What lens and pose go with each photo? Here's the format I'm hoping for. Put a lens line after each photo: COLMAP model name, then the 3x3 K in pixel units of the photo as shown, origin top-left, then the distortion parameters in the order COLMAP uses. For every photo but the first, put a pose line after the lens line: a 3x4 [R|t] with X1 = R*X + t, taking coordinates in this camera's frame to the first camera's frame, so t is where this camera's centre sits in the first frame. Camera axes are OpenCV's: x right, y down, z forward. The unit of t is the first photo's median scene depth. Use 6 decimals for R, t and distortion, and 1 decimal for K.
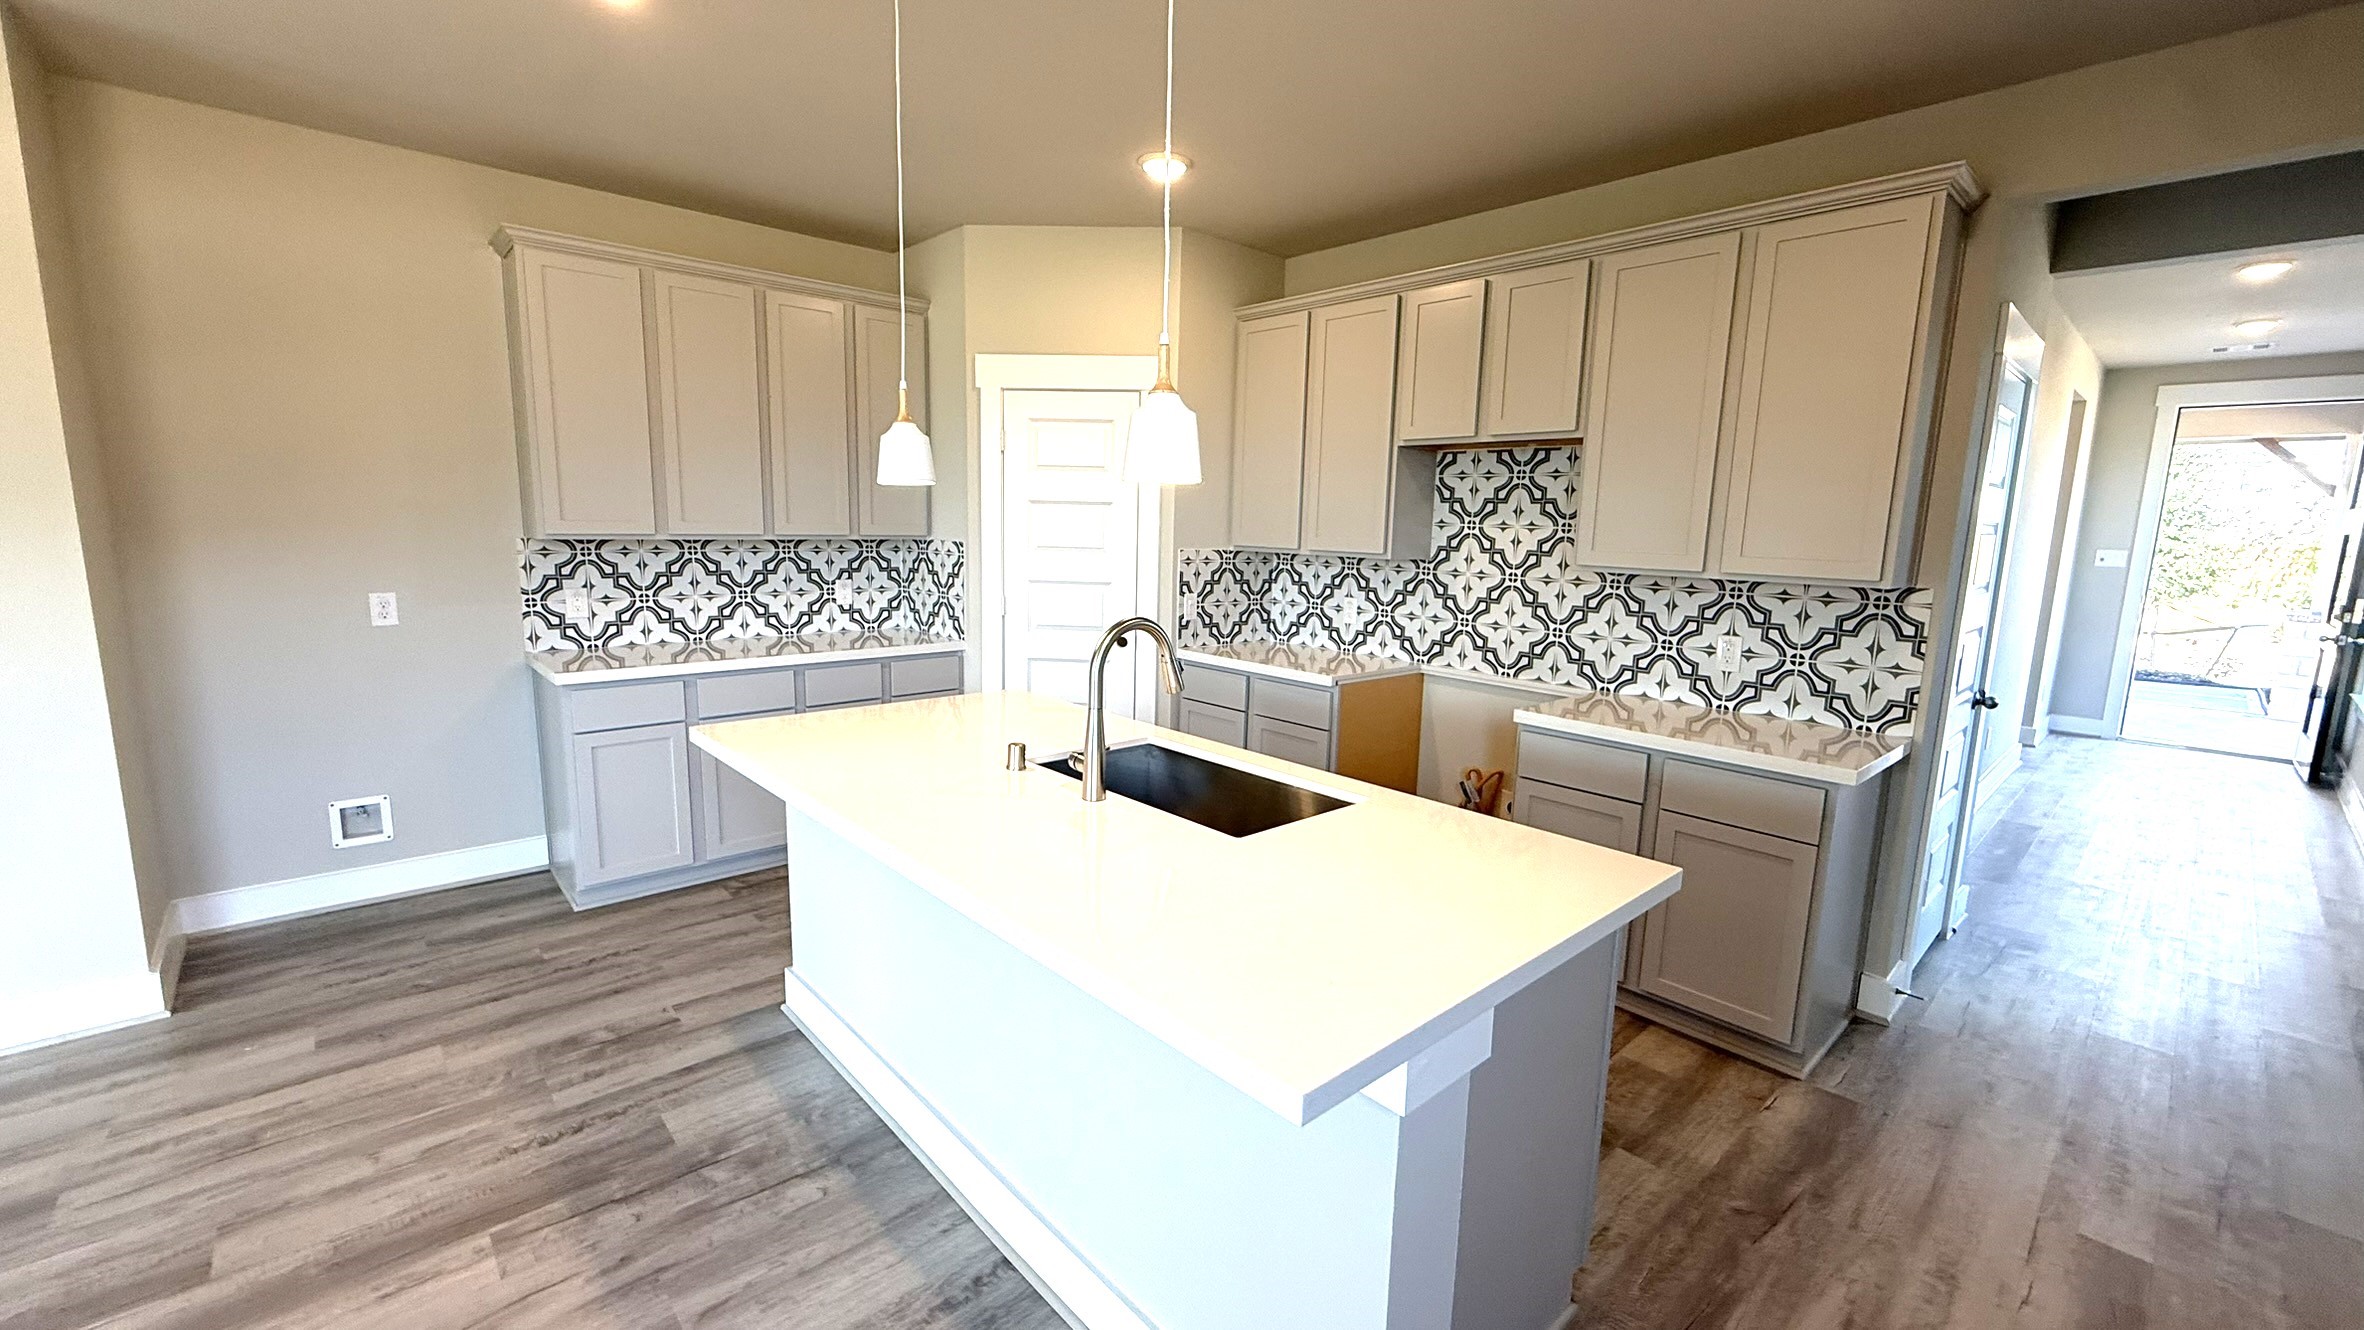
lens RADIAL K [[945.0, 0, 1175.0], [0, 945.0, 662.1], [0, 0, 1]] dist [0.003070, 0.000032]
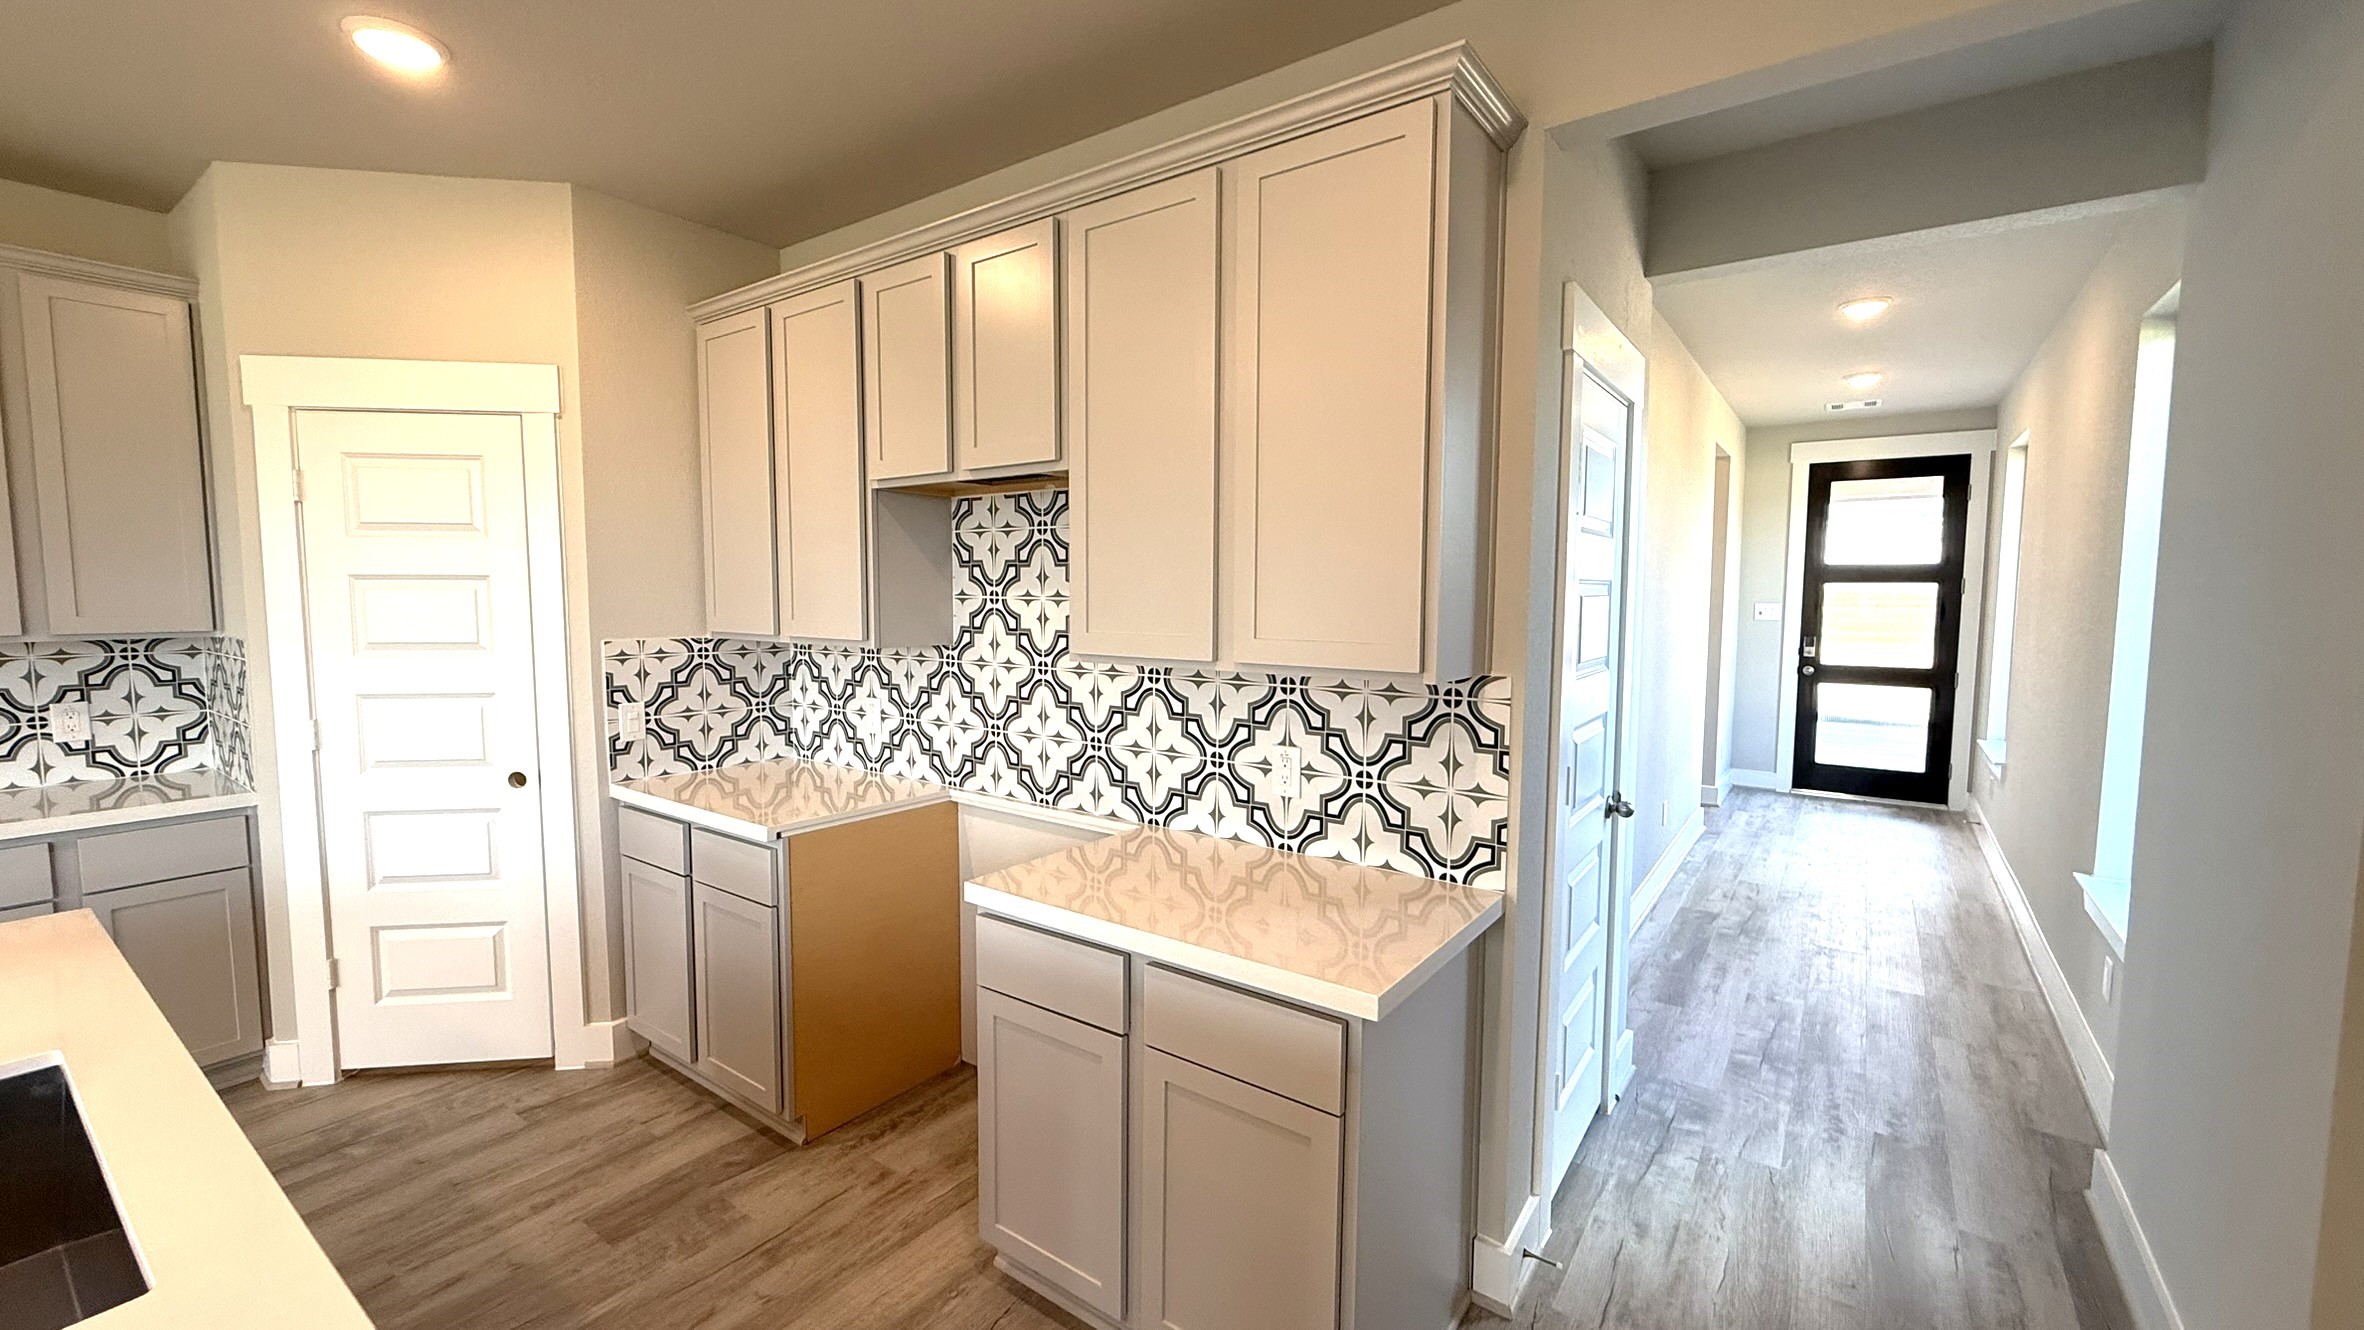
lens RADIAL K [[945.0, 0, 1175.0], [0, 945.0, 662.1], [0, 0, 1]] dist [0.003070, 0.000032]
pose [[0.978807, -0.037873, 0.201252, 0.304667], [0.052172, 0.996440, -0.066225, -0.039976], [-0.198027, 0.075322, 0.977298, 0.267556]]
